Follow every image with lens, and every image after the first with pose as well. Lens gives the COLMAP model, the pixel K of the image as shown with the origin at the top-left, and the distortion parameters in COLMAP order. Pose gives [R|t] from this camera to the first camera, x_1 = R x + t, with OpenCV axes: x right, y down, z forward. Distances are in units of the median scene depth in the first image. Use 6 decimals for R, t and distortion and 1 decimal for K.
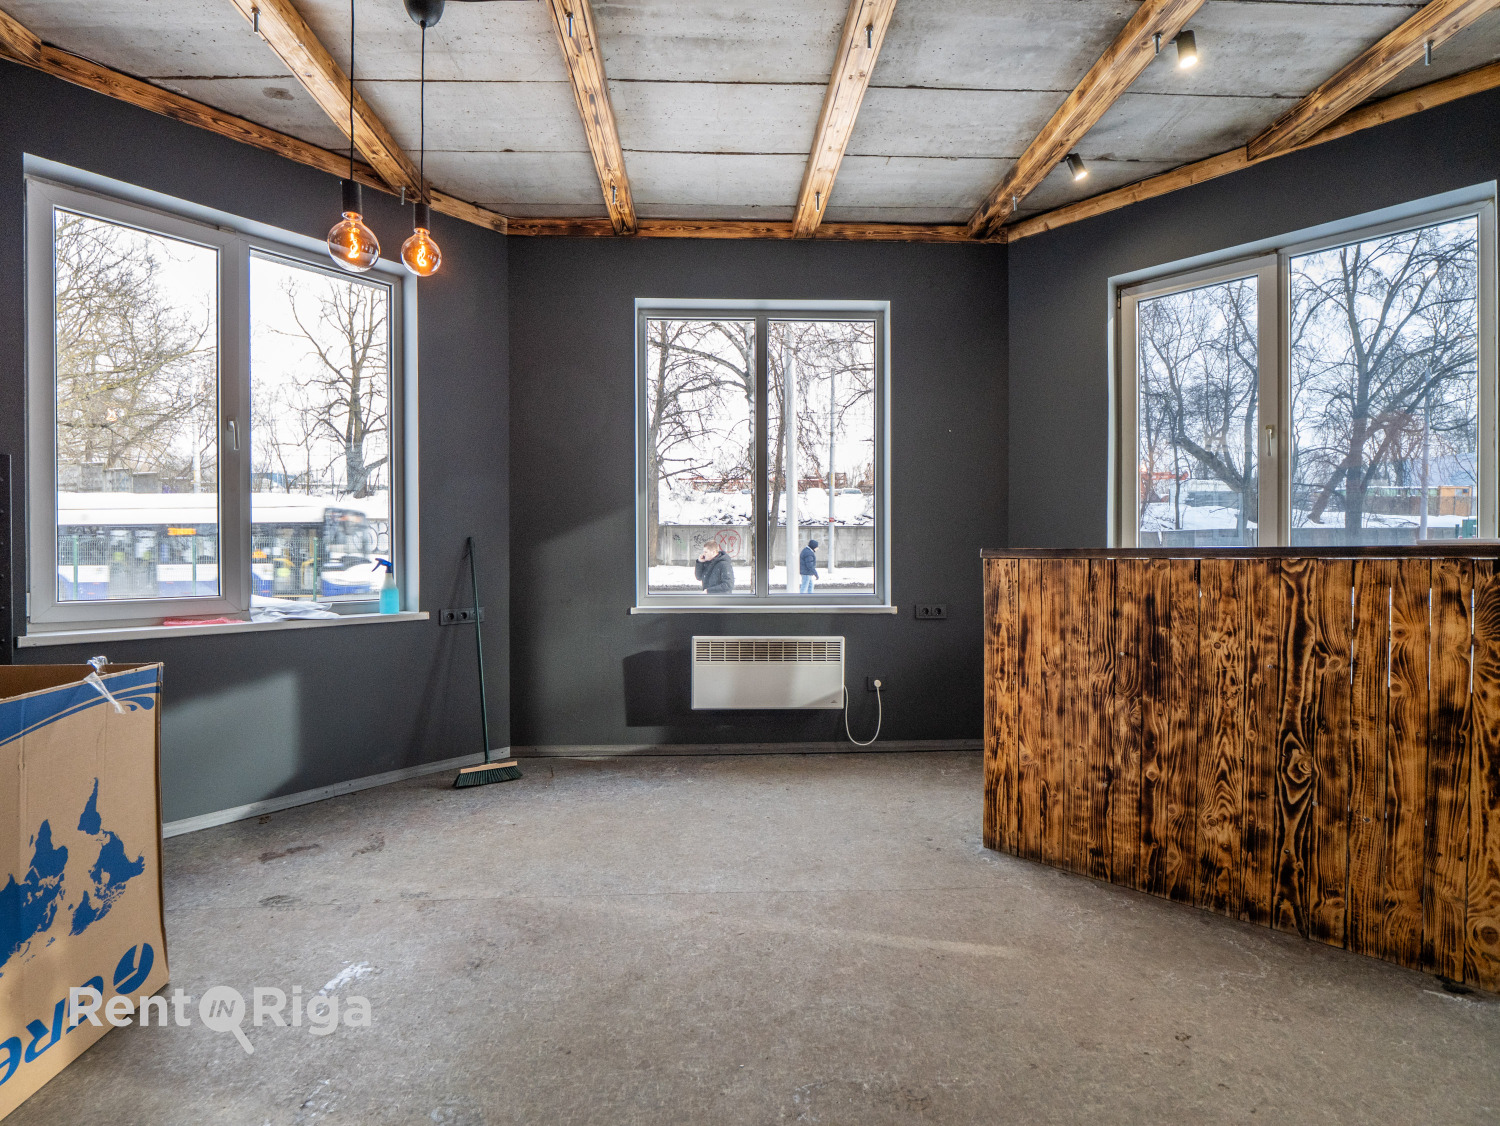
lens RADIAL K [[723.0, 0, 739.9], [0, 723.0, 560.6], [0, 0, 1]] dist [-0.007745, -0.004179]
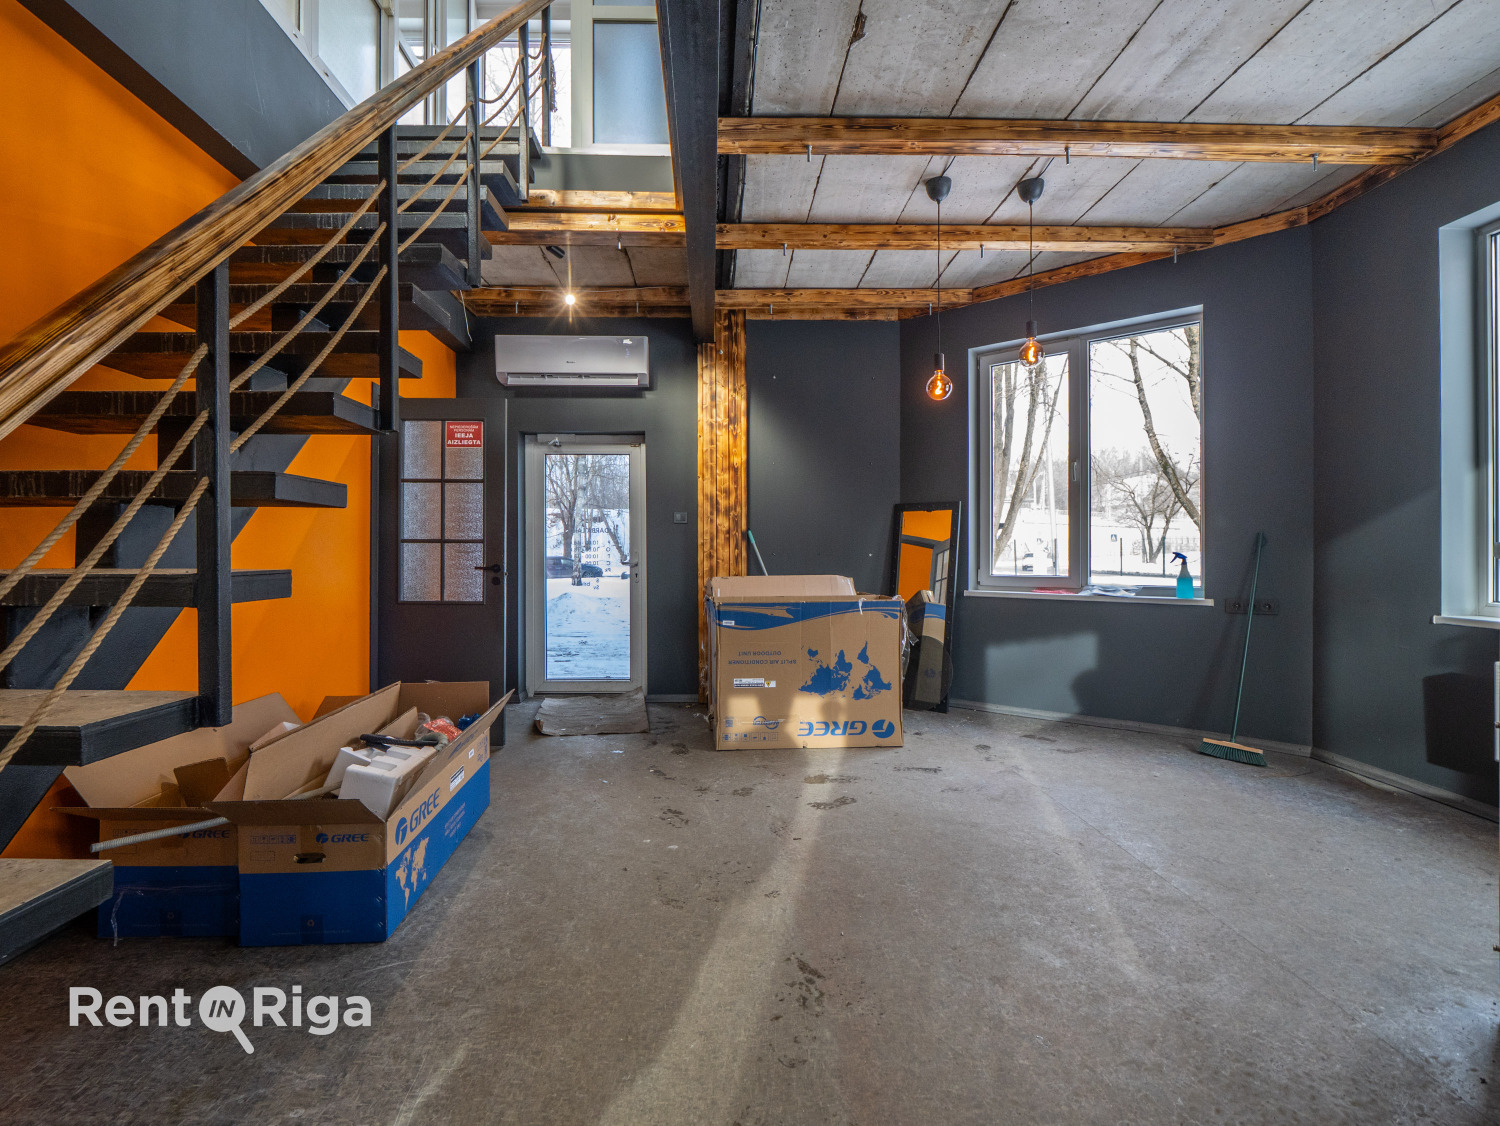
lens RADIAL K [[723.0, 0, 746.6], [0, 723.0, 553.0], [0, 0, 1]] dist [-0.007745, -0.004179]
pose [[0.002894, 0.003545, -0.999990, 1.046447], [-0.006570, 0.999972, 0.003526, -0.003378], [0.999974, 0.006560, 0.002917, 0.381672]]
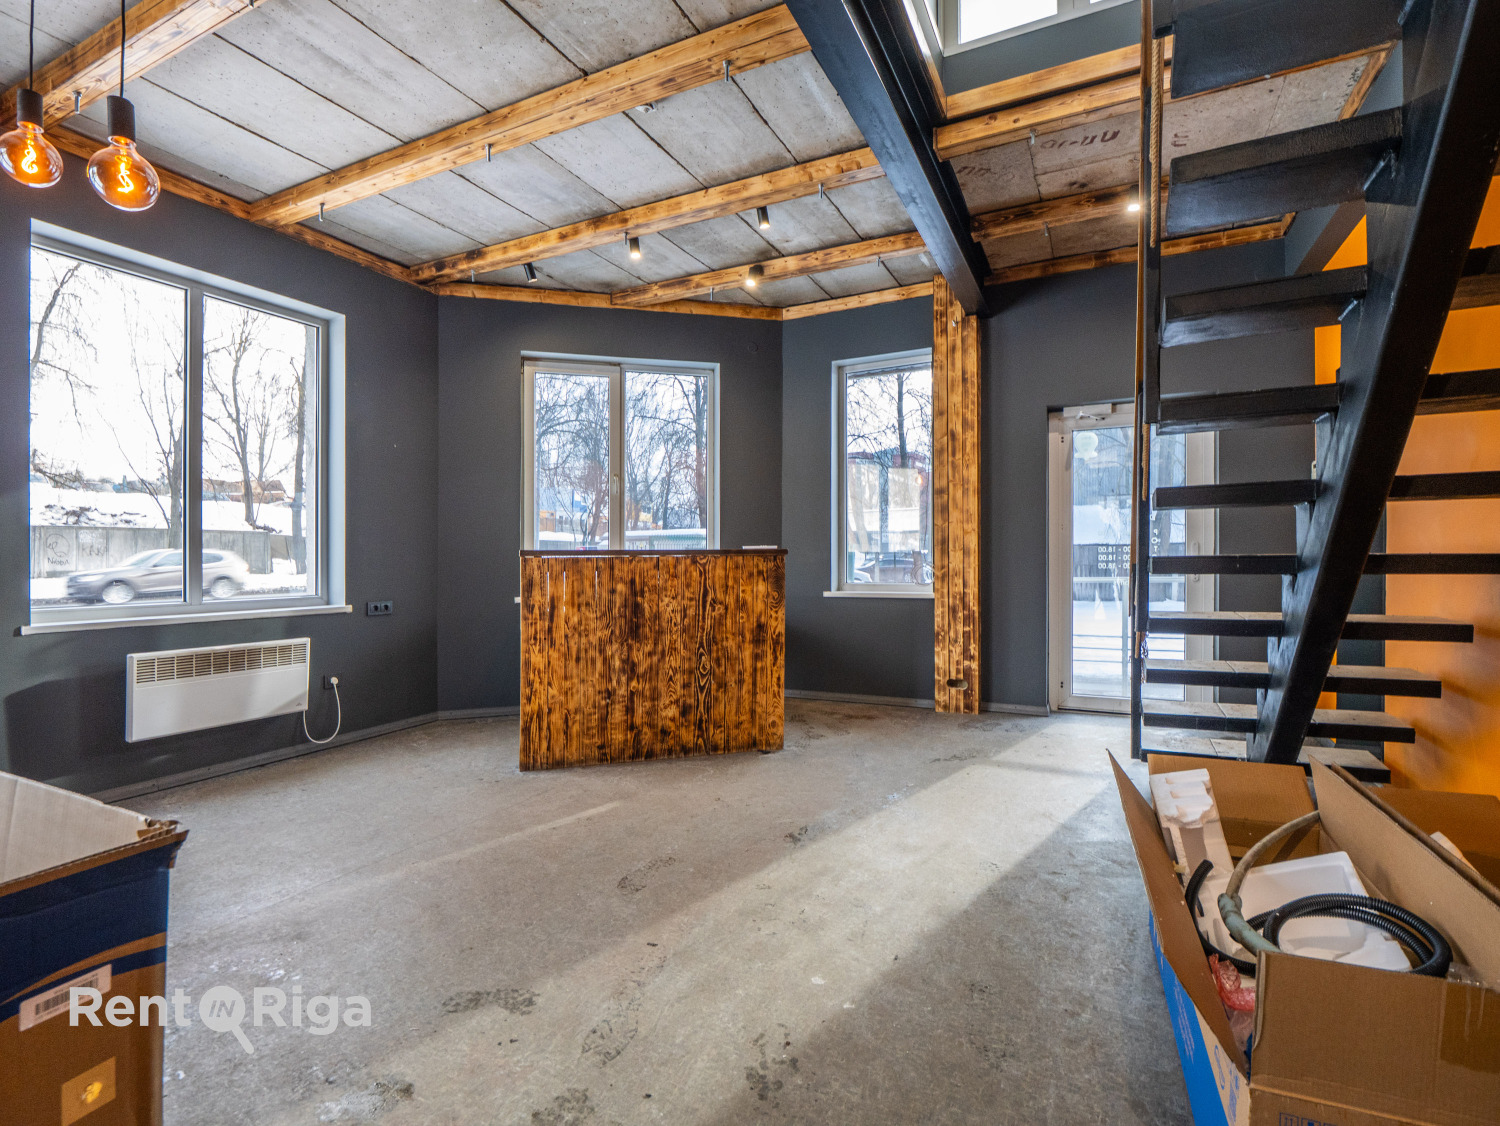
lens RADIAL K [[723.0, 0, 722.4], [0, 723.0, 566.7], [0, 0, 1]] dist [-0.007745, -0.004179]
pose [[0.507100, -0.011770, 0.861807, -0.687056], [0.013199, 0.999896, 0.005890, 0.013055], [-0.861786, 0.008389, 0.507203, -0.010532]]
